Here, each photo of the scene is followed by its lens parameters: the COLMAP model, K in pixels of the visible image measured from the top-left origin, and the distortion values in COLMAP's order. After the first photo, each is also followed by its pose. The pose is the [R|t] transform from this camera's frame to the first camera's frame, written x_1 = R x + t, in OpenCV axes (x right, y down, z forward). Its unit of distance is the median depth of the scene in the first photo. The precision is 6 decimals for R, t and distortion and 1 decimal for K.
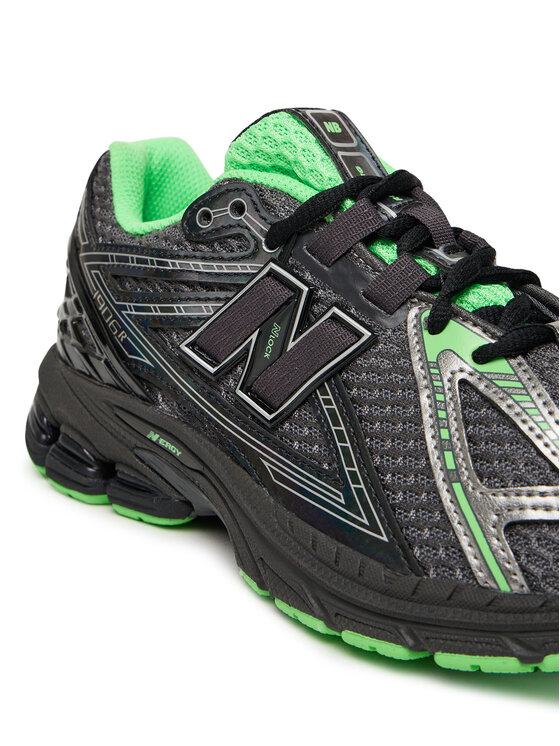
lens RADIAL K [[1277.5, 0, 286.9], [0, 1277.5, 368.0], [0, 0, 1]] dist [0.011000, 0.000000]
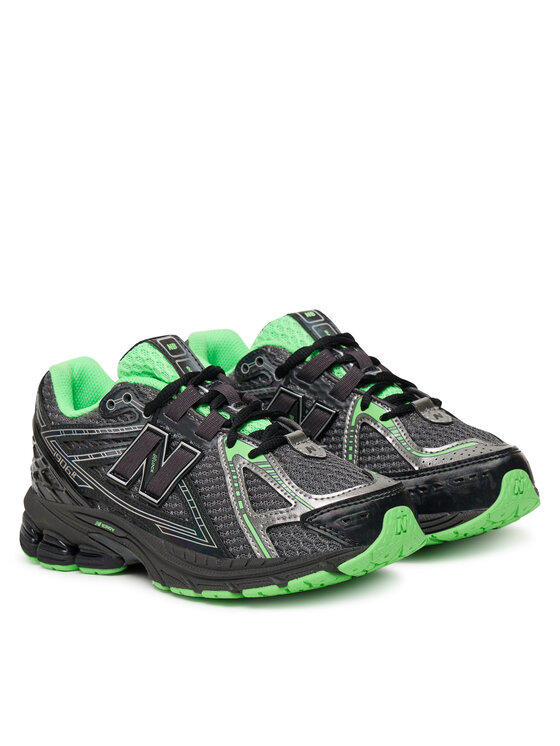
lens RADIAL K [[2206.5, 0, 278.1], [0, 2206.5, 370.4], [0, 0, 1]] dist [0.383837, 0.000000]
pose [[0.990400, -0.136423, 0.022279, 0.117464], [0.137857, 0.986647, -0.086731, 0.153423], [-0.010149, 0.088970, 0.995983, -2.310800]]
